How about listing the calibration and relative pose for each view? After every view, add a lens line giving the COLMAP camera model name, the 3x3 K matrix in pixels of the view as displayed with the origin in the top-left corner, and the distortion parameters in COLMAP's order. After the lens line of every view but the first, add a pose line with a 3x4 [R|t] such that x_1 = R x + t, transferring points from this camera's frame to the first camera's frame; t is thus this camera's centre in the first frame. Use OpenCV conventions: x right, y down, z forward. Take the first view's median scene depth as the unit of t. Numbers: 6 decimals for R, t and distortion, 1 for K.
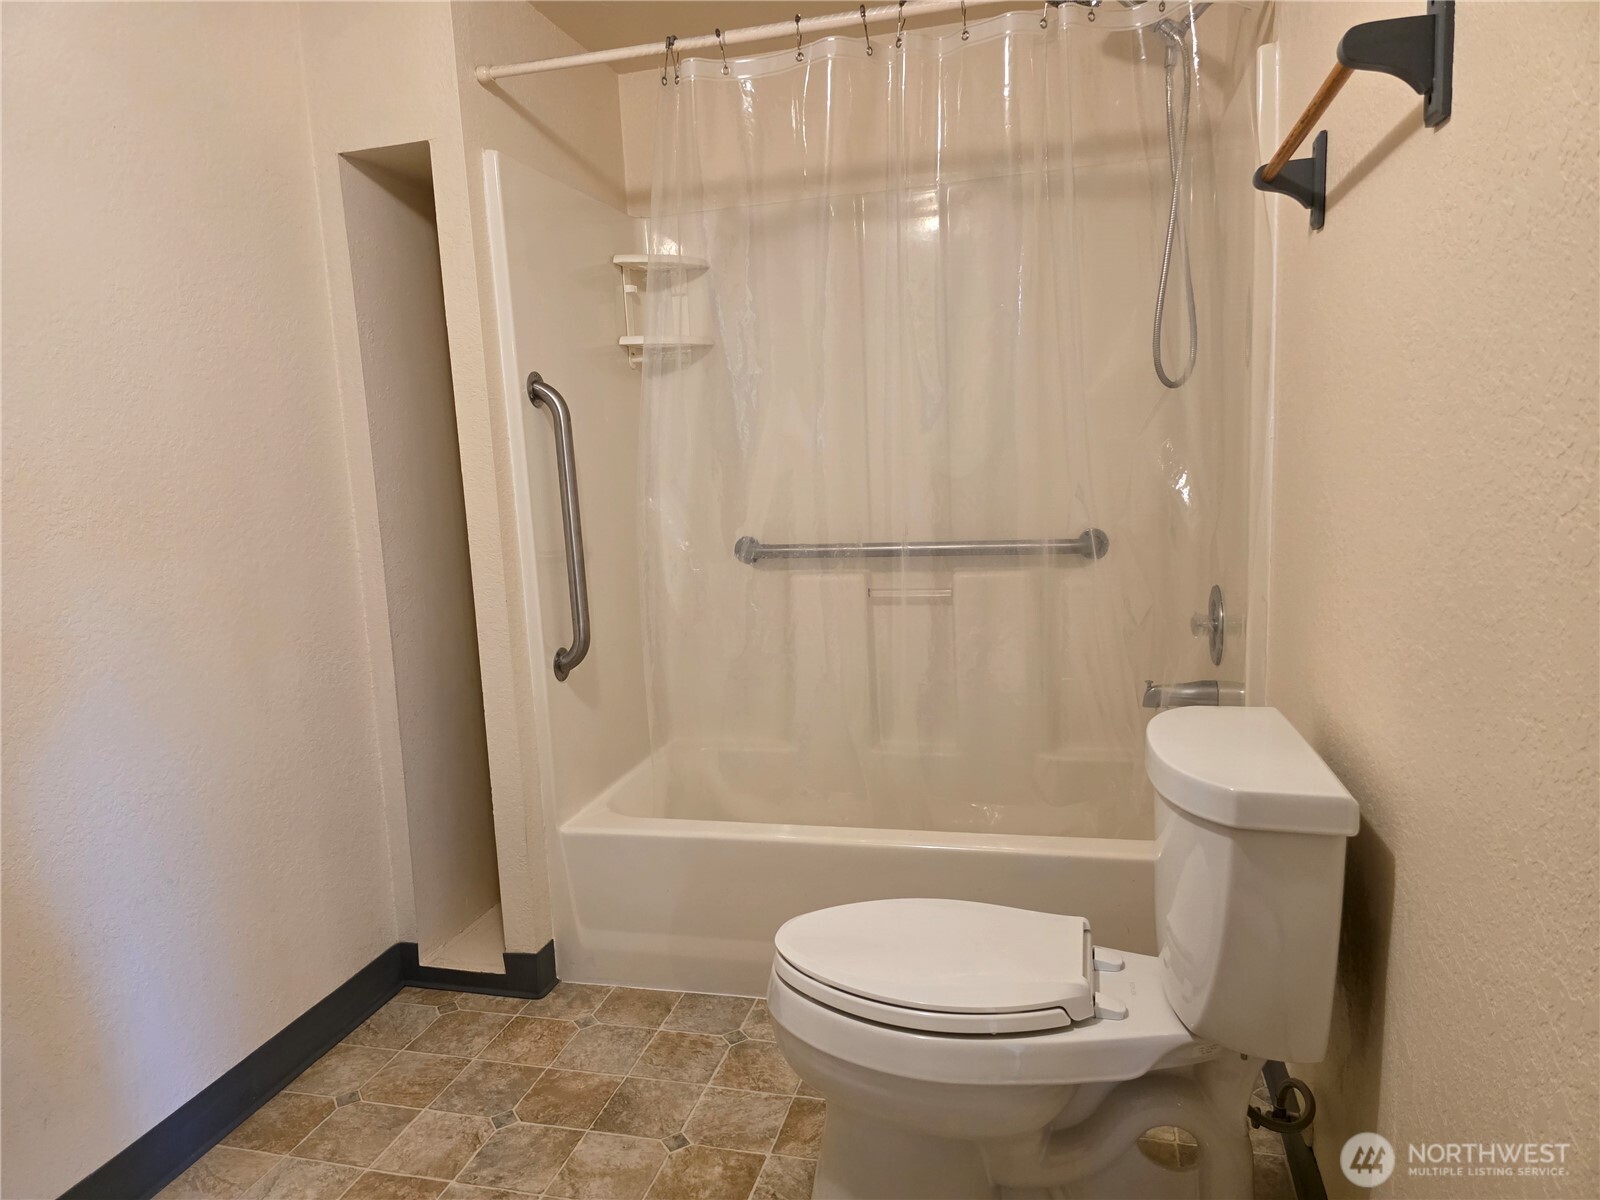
lens RADIAL K [[1070.7, 0, 791.3], [0, 1070.7, 603.7], [0, 0, 1]] dist [0.059838, -0.053443]
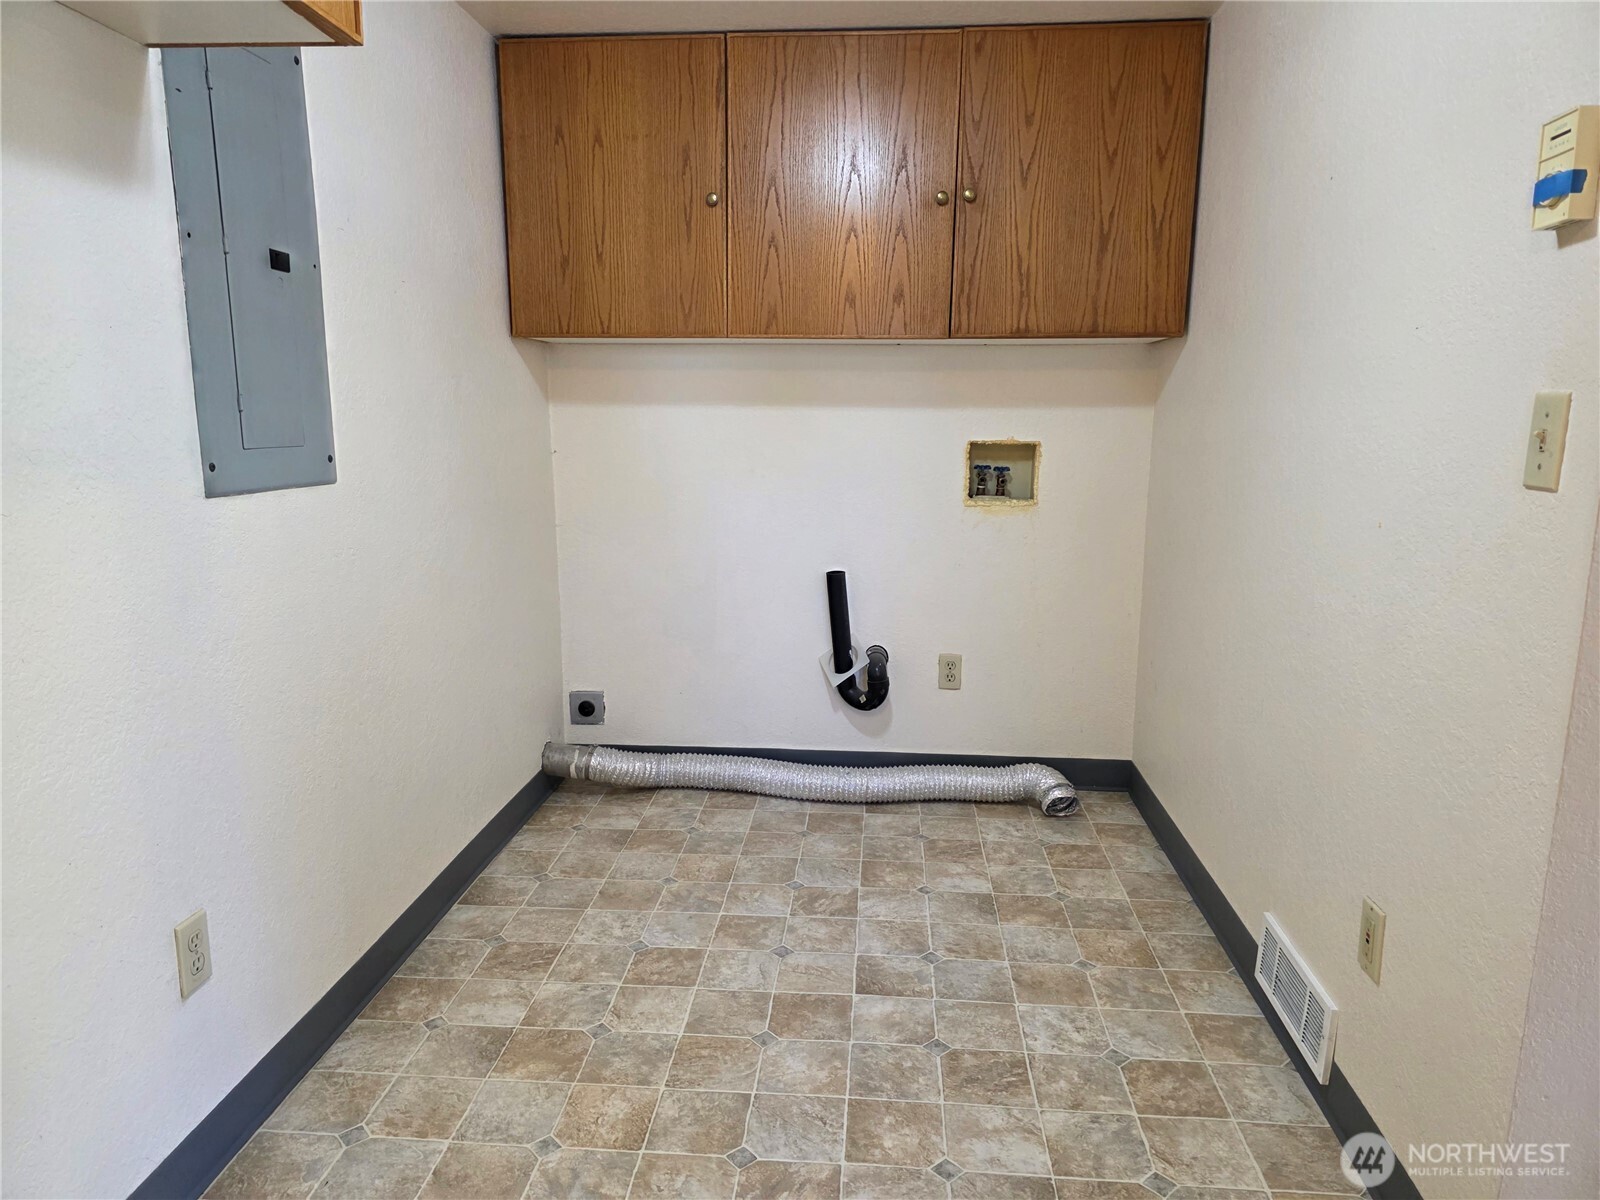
lens RADIAL K [[1070.7, 0, 791.3], [0, 1070.7, 603.7], [0, 0, 1]] dist [0.059838, -0.053443]
pose [[-0.983698, 0.082268, -0.159909, -0.299567], [0.024361, 0.941988, 0.334760, -0.272658], [0.178173, 0.325407, -0.928636, 1.802613]]
